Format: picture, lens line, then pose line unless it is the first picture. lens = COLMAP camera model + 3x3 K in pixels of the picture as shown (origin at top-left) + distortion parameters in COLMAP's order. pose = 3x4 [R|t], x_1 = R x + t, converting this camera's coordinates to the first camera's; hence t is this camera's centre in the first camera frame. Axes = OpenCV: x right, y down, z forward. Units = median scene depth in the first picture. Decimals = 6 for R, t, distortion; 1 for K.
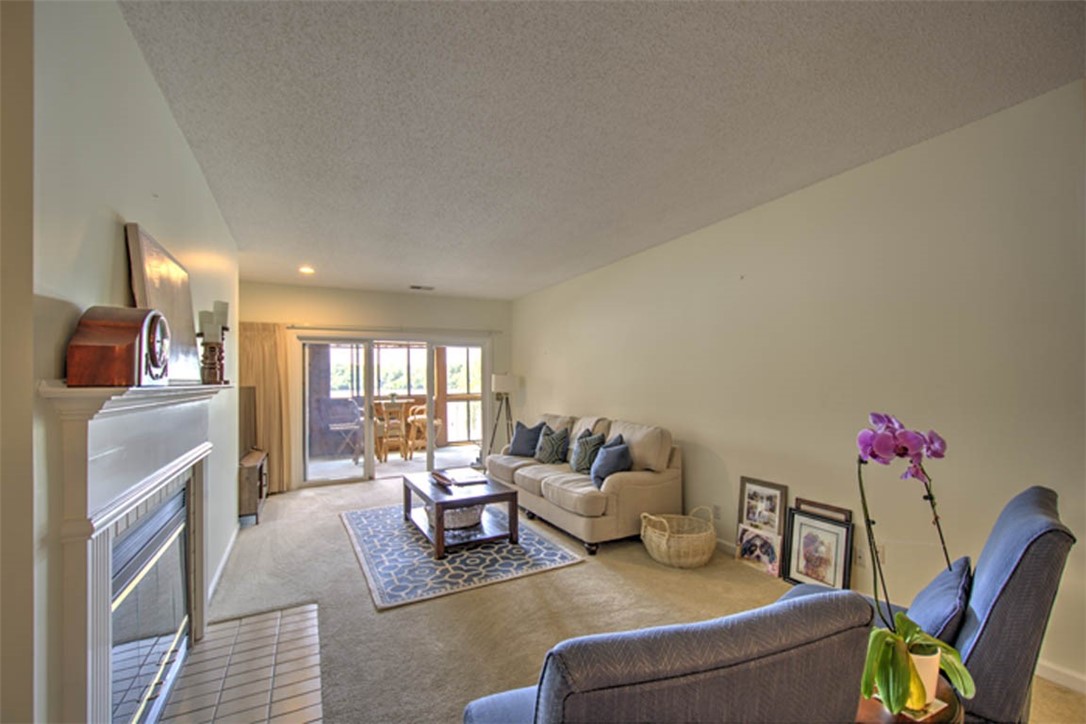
lens RADIAL K [[464.2, 0, 545.6], [0, 464.2, 371.1], [0, 0, 1]] dist [0.000760, -0.002261]
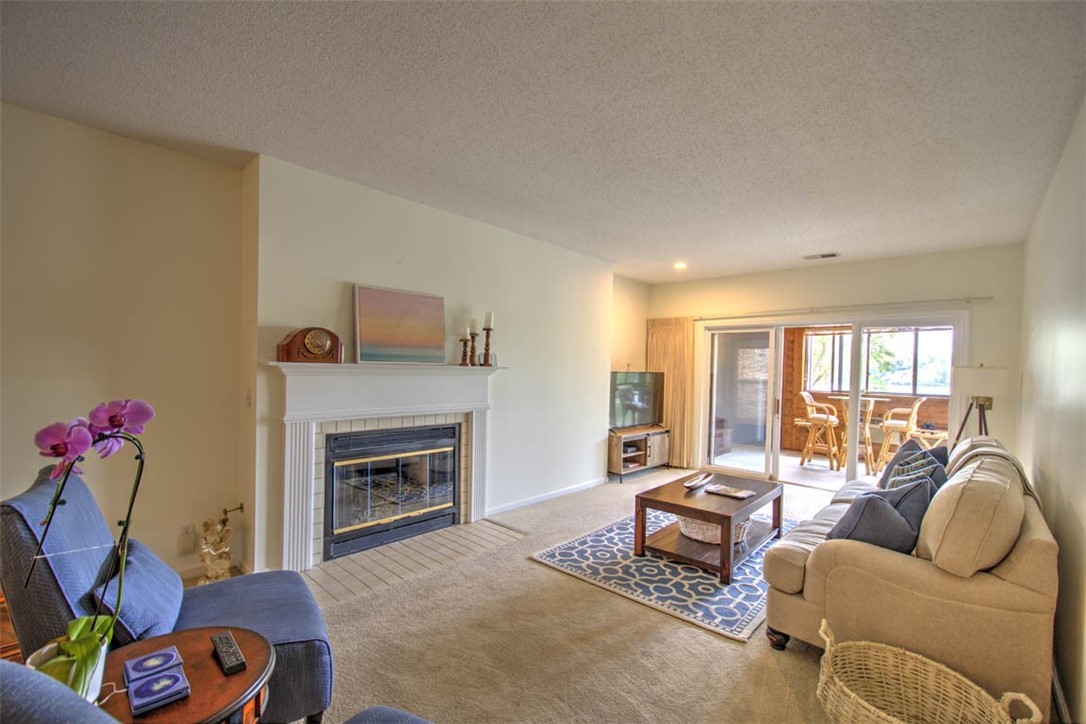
lens RADIAL K [[464.2, 0, 535.4], [0, 464.2, 376.0], [0, 0, 1]] dist [0.000760, -0.002261]
pose [[0.324382, 0.036576, -0.945219, 0.369155], [-0.006681, 0.999316, 0.036377, 0.000083], [0.945903, -0.005485, 0.324404, 0.301958]]
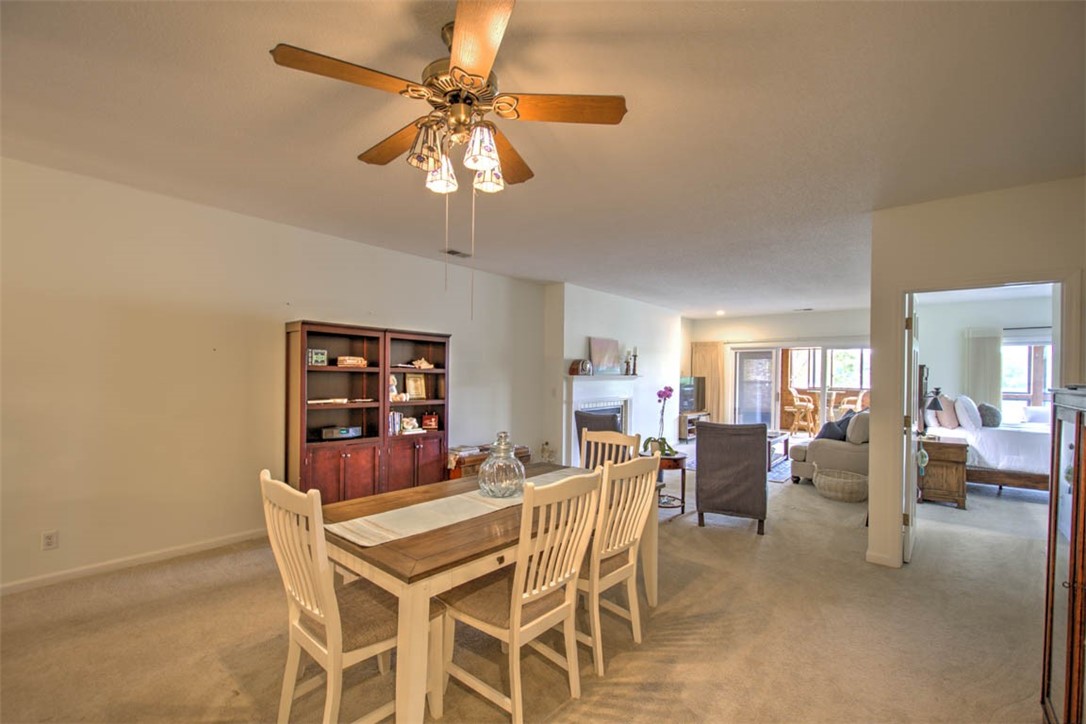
lens RADIAL K [[464.2, 0, 539.5], [0, 464.2, 378.8], [0, 0, 1]] dist [0.000760, -0.002261]
pose [[0.373745, 0.027532, -0.927123, 0.808230], [0.006006, 0.999467, 0.032102, -0.023208], [0.927512, -0.017566, 0.373381, -0.285784]]
